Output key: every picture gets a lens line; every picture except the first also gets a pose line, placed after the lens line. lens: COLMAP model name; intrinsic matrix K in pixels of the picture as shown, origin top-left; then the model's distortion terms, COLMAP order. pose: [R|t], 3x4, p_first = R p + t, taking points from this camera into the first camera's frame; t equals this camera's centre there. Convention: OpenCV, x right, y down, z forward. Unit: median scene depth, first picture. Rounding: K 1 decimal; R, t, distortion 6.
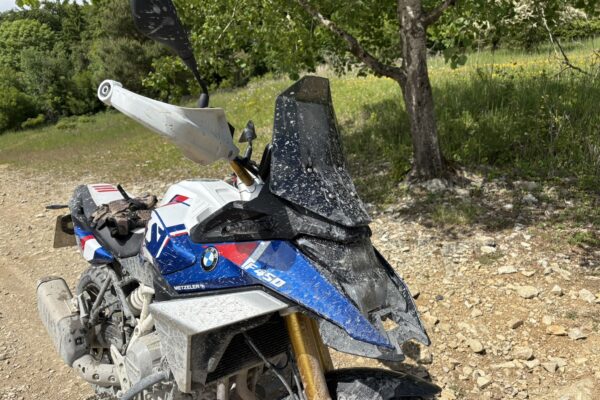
lens RADIAL K [[481.6, 0, 301.3], [0, 481.6, 209.1], [0, 0, 1]] dist [0.012577, -0.002017]
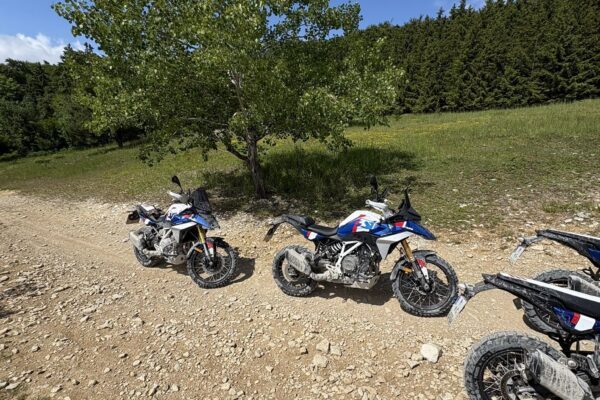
lens RADIAL K [[318.7, 0, 300.0], [0, 318.7, 200.0], [0, 0, 1]] dist [0.004552, -0.000389]
pose [[0.969282, -0.020731, 0.245077, 0.072358], [0.031708, 0.998659, -0.040931, 0.027088], [-0.243900, 0.047444, 0.968639, -0.925849]]
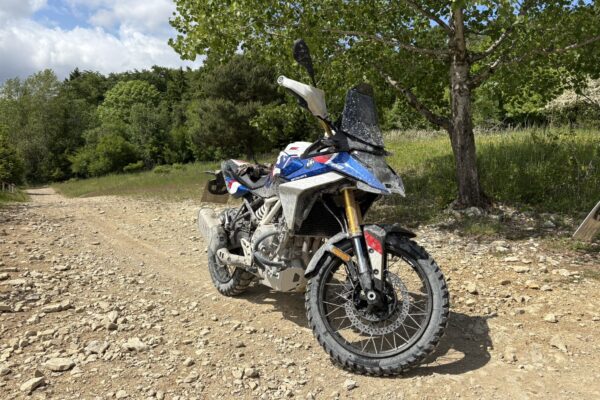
lens RADIAL K [[471.0, 0, 300.0], [0, 471.0, 200.0], [0, 0, 1]] dist [0.016615, 0.001696]
pose [[0.985213, 0.080880, -0.151043, 0.029262], [-0.101781, 0.985437, -0.136214, 0.167362], [0.137826, 0.149573, 0.979097, -0.314931]]
